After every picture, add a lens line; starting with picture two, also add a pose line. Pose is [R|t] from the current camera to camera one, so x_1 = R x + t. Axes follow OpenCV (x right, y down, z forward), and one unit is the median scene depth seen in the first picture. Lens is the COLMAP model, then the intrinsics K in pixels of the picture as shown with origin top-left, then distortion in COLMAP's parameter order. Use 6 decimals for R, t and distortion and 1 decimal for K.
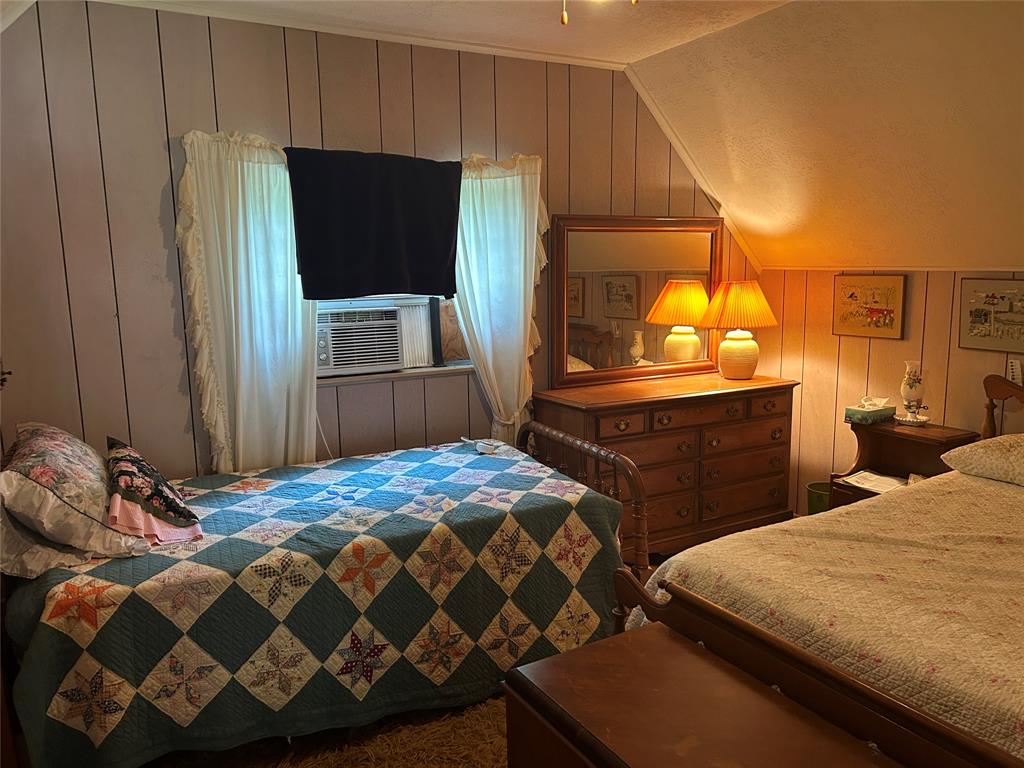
lens RADIAL K [[790.4, 0, 512.0], [0, 790.4, 384.0], [0, 0, 1]] dist [0.073161, -0.072049]
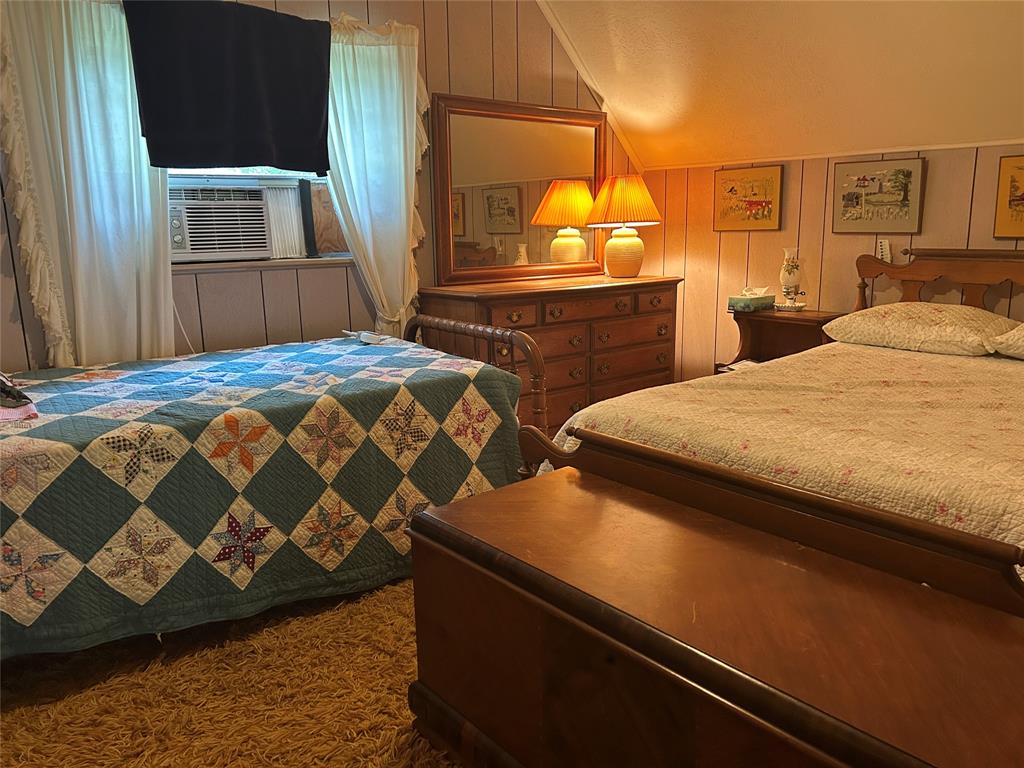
lens RADIAL K [[786.4, 0, 519.9], [0, 786.4, 385.7], [0, 0, 1]] dist [0.075408, -0.072895]
pose [[0.985331, -0.035676, 0.166886, -0.018181], [0.028739, 0.998627, 0.043800, 0.106259], [-0.168219, -0.038361, 0.985003, 0.060753]]
